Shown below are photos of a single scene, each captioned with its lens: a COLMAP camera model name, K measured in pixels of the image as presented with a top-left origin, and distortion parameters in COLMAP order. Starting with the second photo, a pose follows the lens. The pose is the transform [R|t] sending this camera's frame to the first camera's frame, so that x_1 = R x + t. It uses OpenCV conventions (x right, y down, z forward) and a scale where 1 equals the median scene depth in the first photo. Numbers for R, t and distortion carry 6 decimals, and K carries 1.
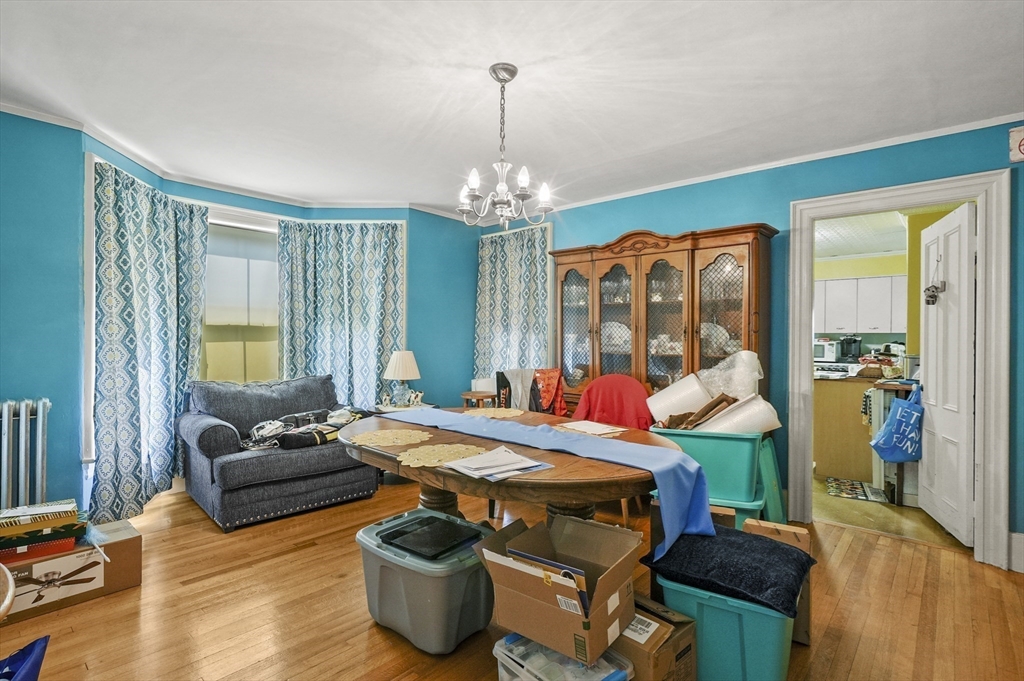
lens RADIAL K [[502.1, 0, 509.6], [0, 502.1, 342.5], [0, 0, 1]] dist [-0.000242, -0.000470]
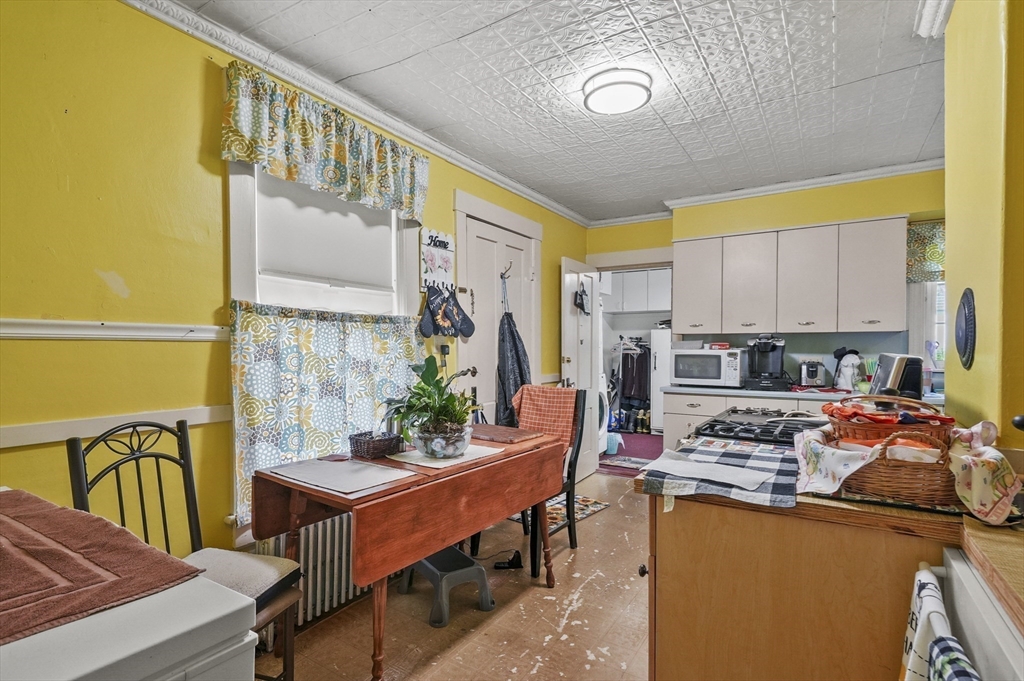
lens RADIAL K [[502.1, 0, 504.2], [0, 502.1, 346.2], [0, 0, 1]] dist [-0.000242, -0.000470]
pose [[0.989109, 0.003912, 0.147133, 0.324951], [-0.002883, 0.999970, -0.007204, -0.000046], [-0.147157, 0.006702, 0.989090, 0.512345]]
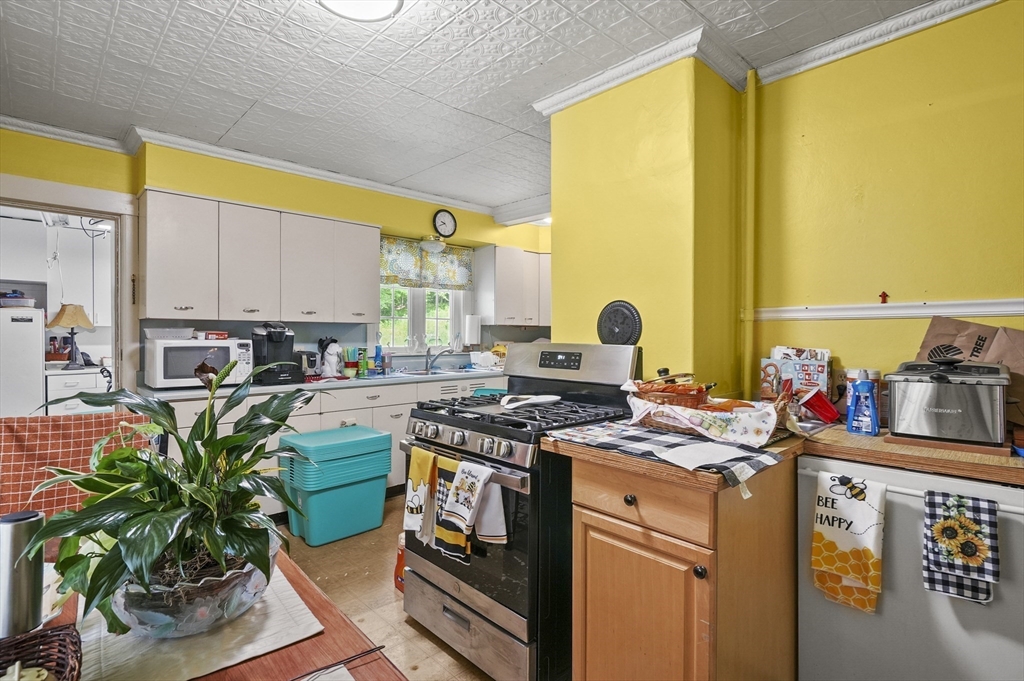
lens RADIAL K [[502.1, 0, 503.9], [0, 502.1, 337.4], [0, 0, 1]] dist [-0.000242, -0.000470]
pose [[0.106101, -0.000612, 0.994355, 0.219760], [0.000538, 1.000000, 0.000558, -0.003309], [-0.994355, 0.000476, 0.106101, 0.729475]]
